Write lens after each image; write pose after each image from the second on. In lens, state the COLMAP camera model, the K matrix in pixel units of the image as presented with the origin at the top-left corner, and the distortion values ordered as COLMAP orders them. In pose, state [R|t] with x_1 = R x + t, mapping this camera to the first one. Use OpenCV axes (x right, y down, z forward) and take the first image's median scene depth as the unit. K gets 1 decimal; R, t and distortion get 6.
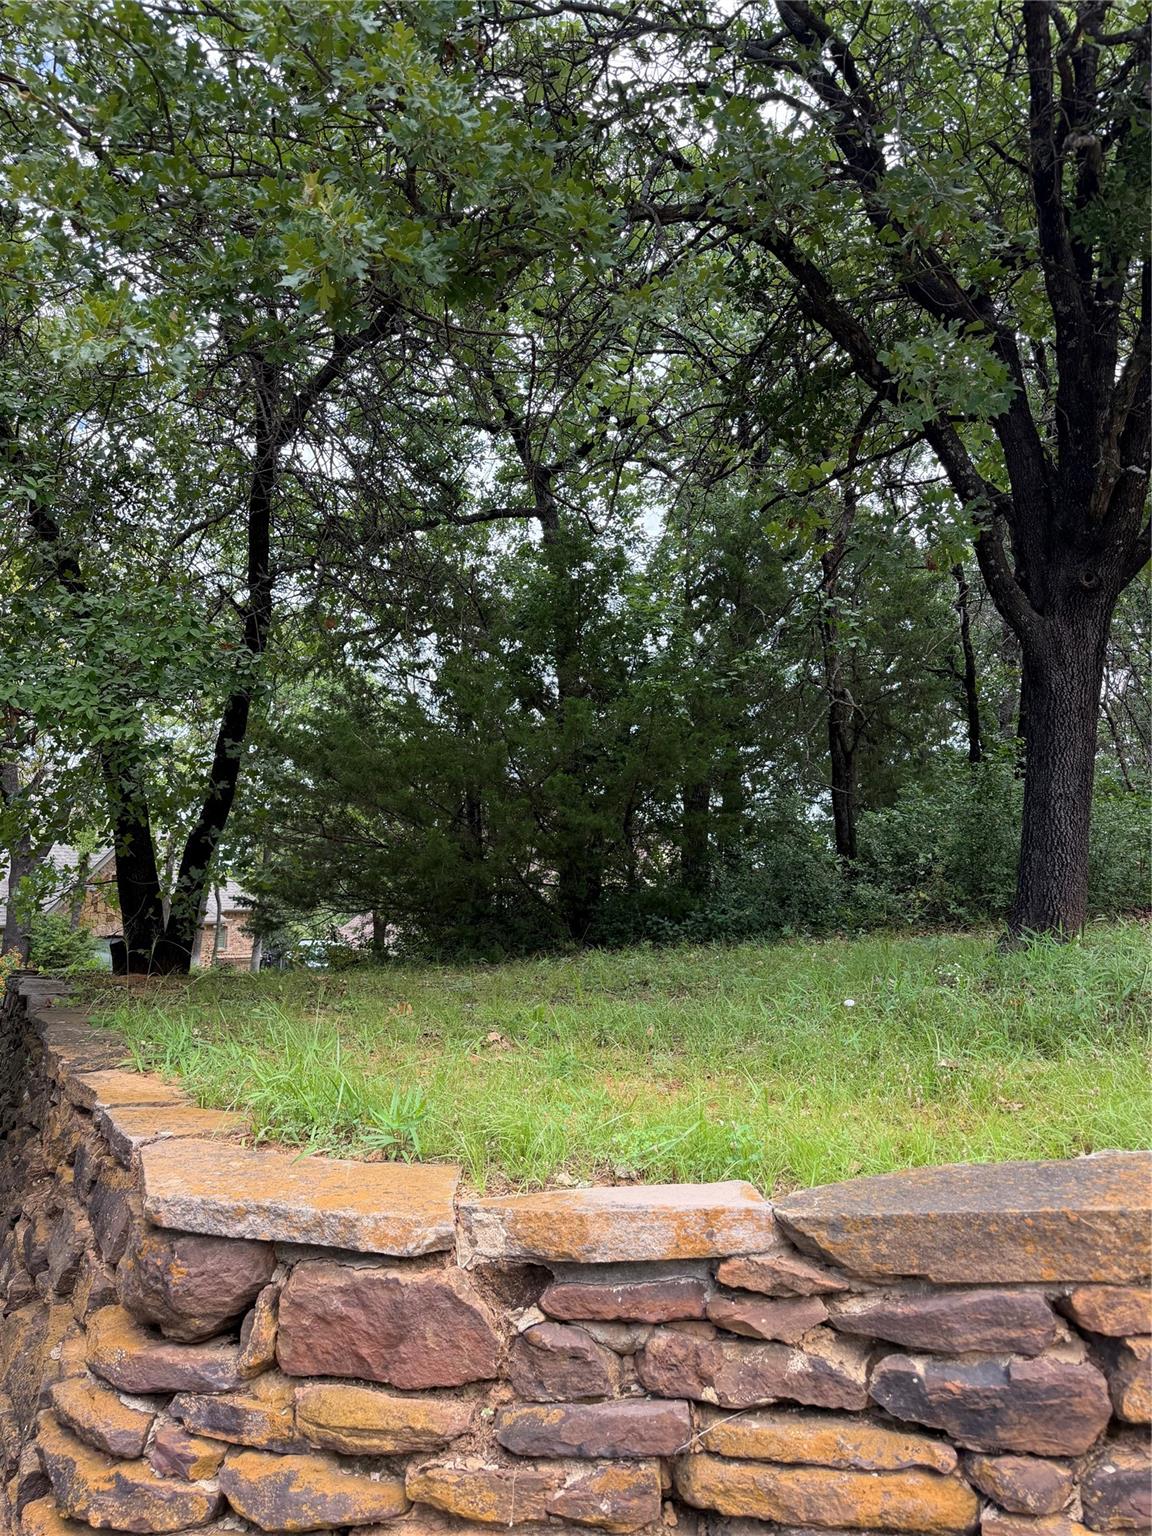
lens RADIAL K [[1051.8, 0, 566.3], [0, 1051.8, 759.0], [0, 0, 1]] dist [0.010080, 0.001336]
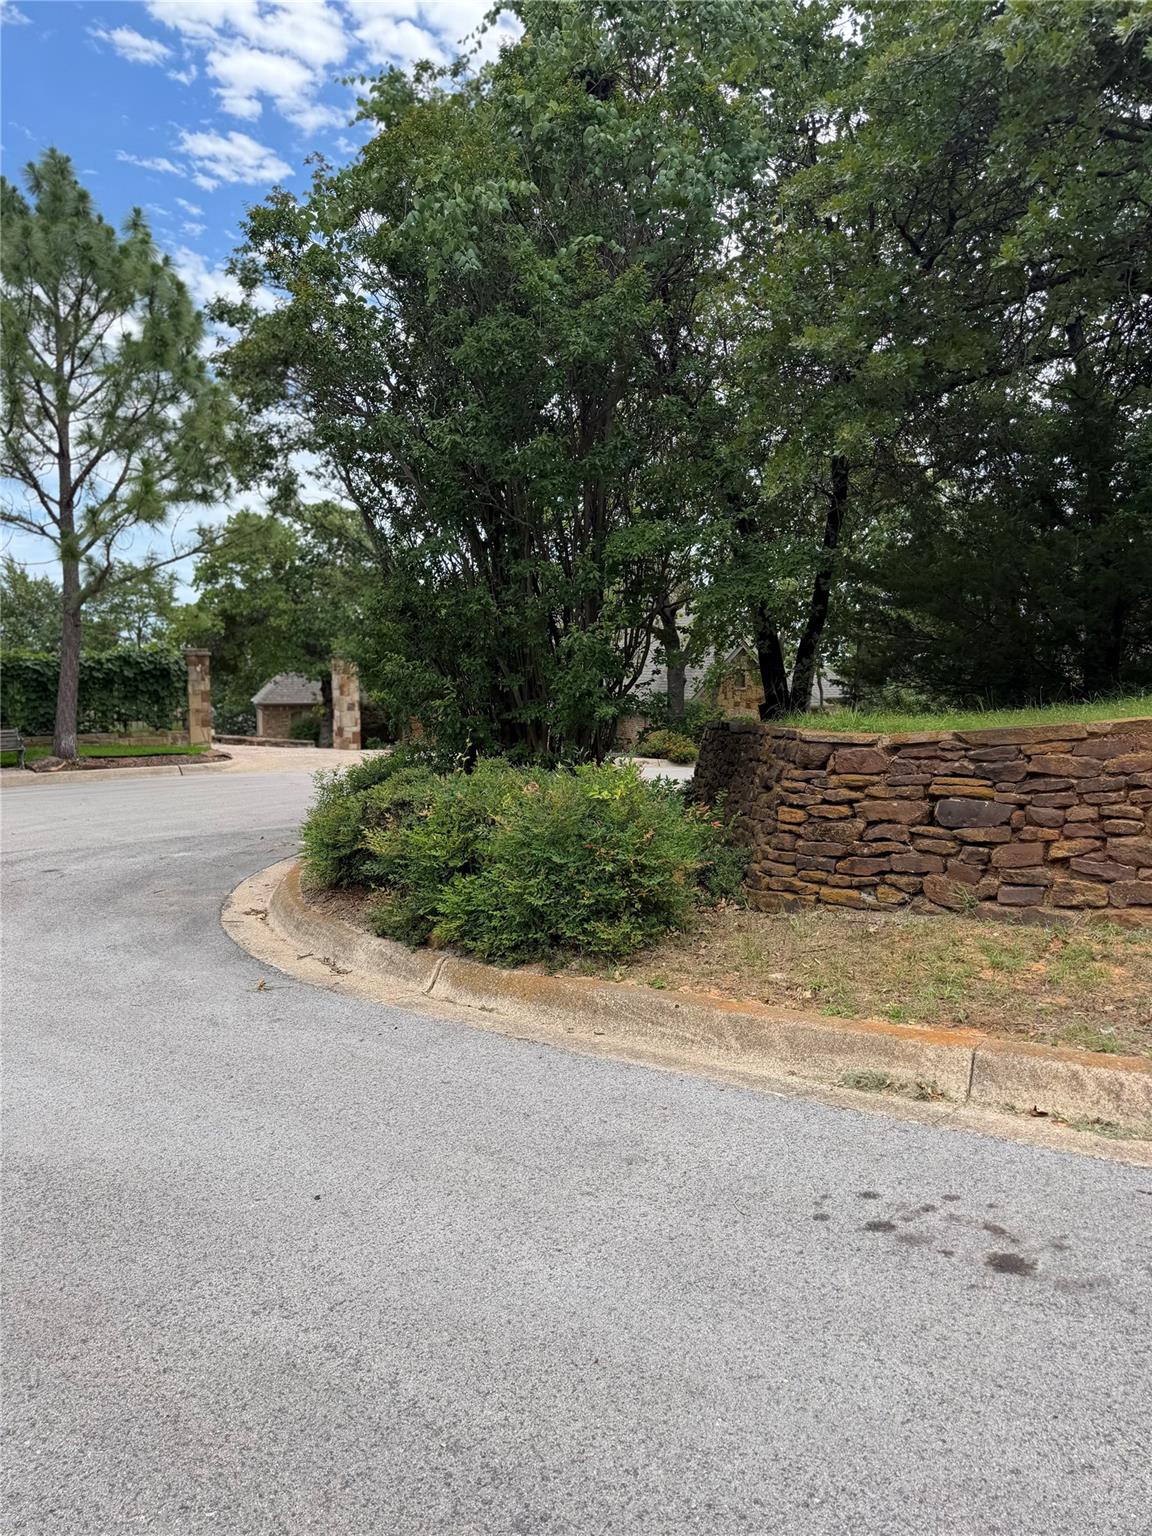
lens RADIAL K [[1051.8, 0, 574.8], [0, 1051.8, 758.7], [0, 0, 1]] dist [0.010080, 0.001336]
pose [[0.854203, 0.022867, -0.519437, 0.993782], [0.076457, 0.982648, 0.168990, -0.245046], [0.514288, -0.184066, 0.837632, -2.965458]]
